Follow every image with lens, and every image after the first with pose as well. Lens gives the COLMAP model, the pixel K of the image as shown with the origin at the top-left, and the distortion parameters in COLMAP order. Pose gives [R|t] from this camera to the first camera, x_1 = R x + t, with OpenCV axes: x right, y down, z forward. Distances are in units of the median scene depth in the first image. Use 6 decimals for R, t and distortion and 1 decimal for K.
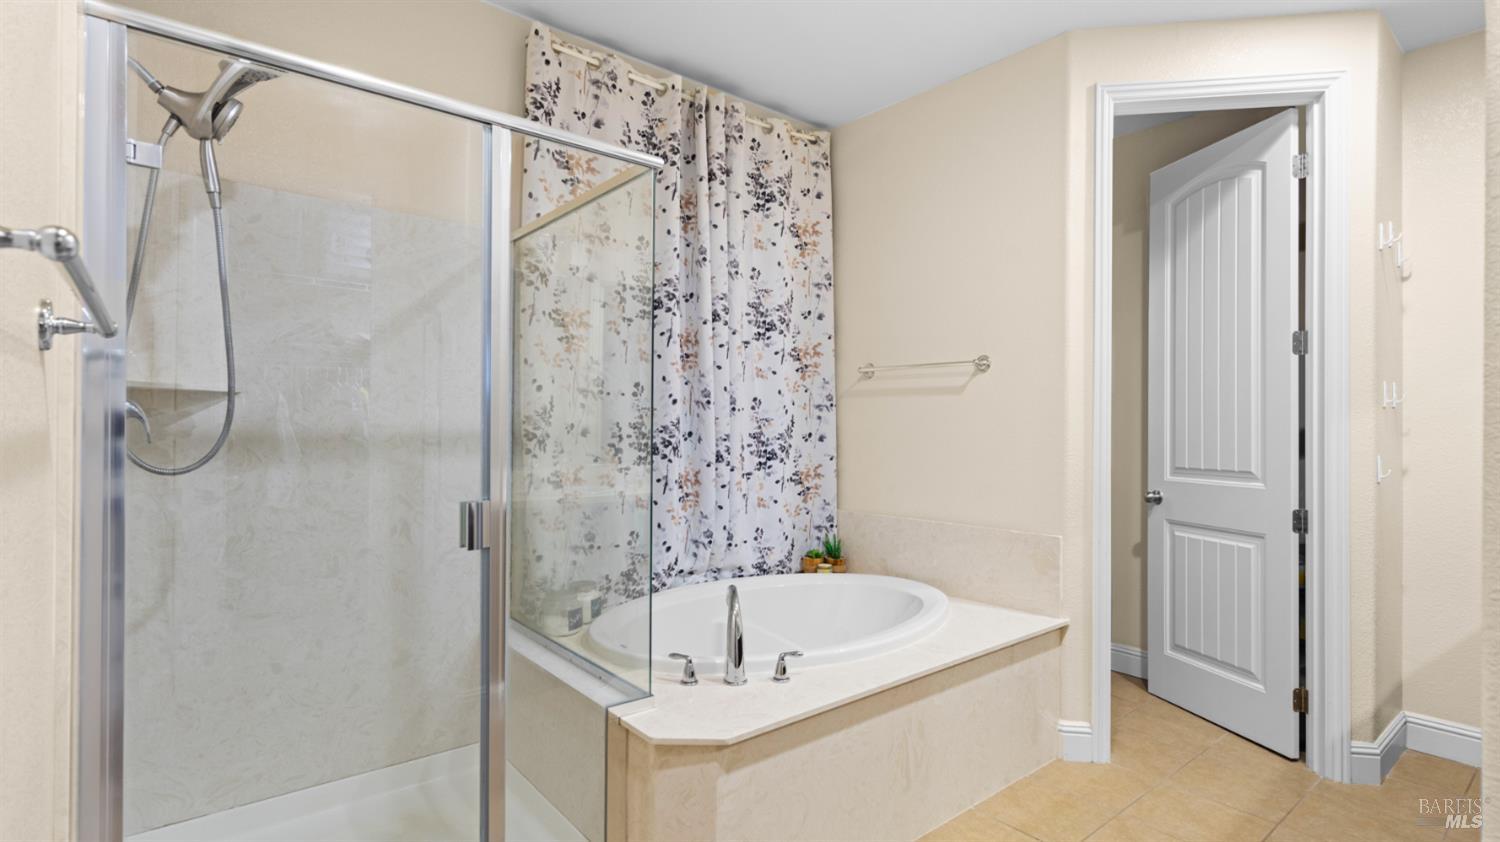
lens RADIAL K [[705.2, 0, 746.1], [0, 705.2, 423.7], [0, 0, 1]] dist [0.001428, 0.000642]
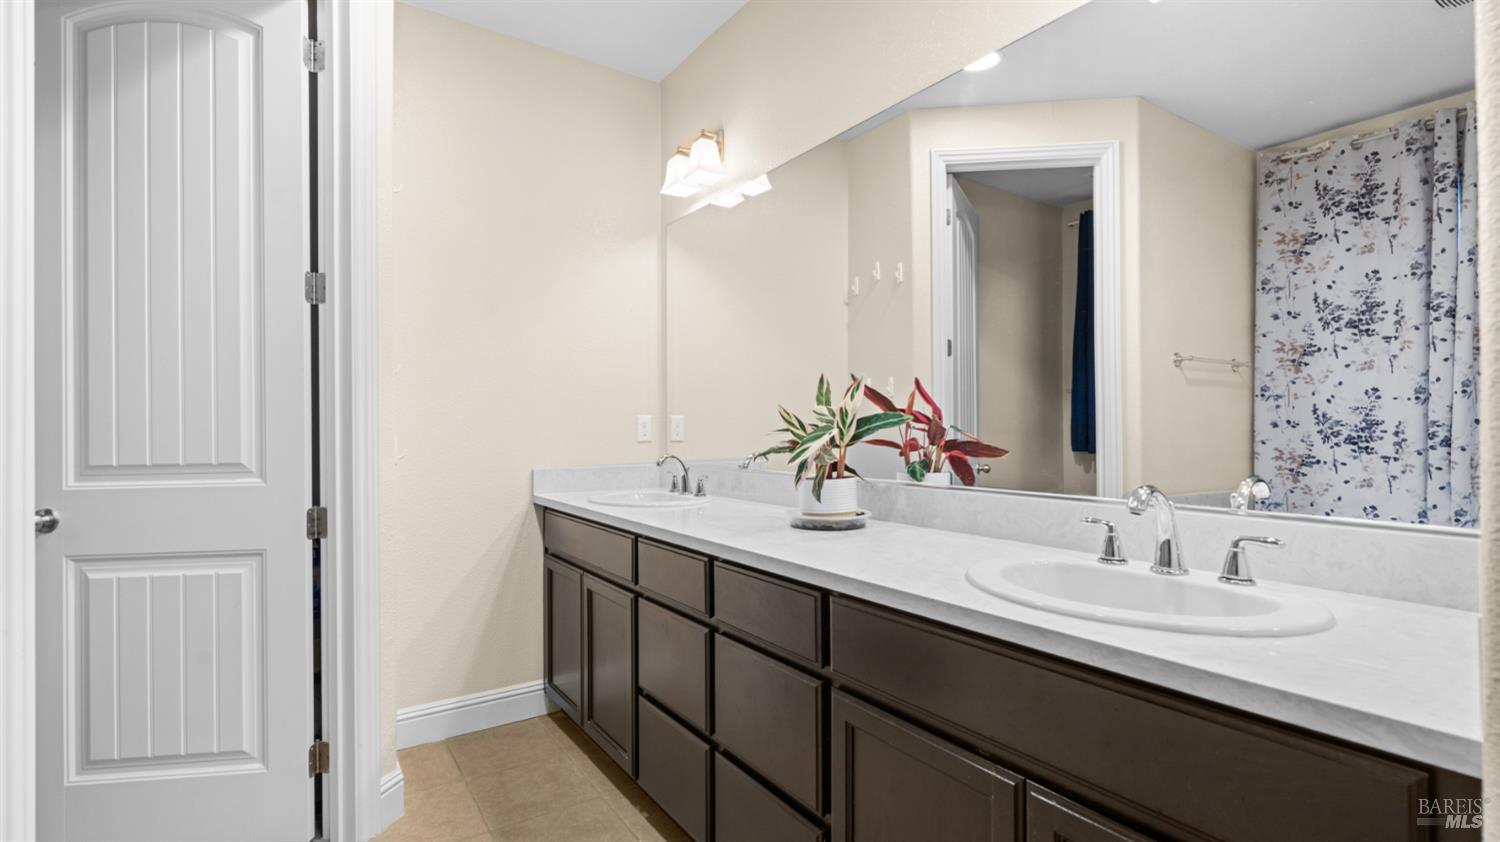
lens RADIAL K [[674.2, 0, 748.2], [0, 674.2, 421.9], [0, 0, 1]] dist [-0.003680, 0.001890]
pose [[0.084554, -0.002423, 0.996416, 0.096396], [-0.002557, 0.999993, 0.002648, 0.024103], [-0.996416, -0.002772, 0.084547, 0.439521]]
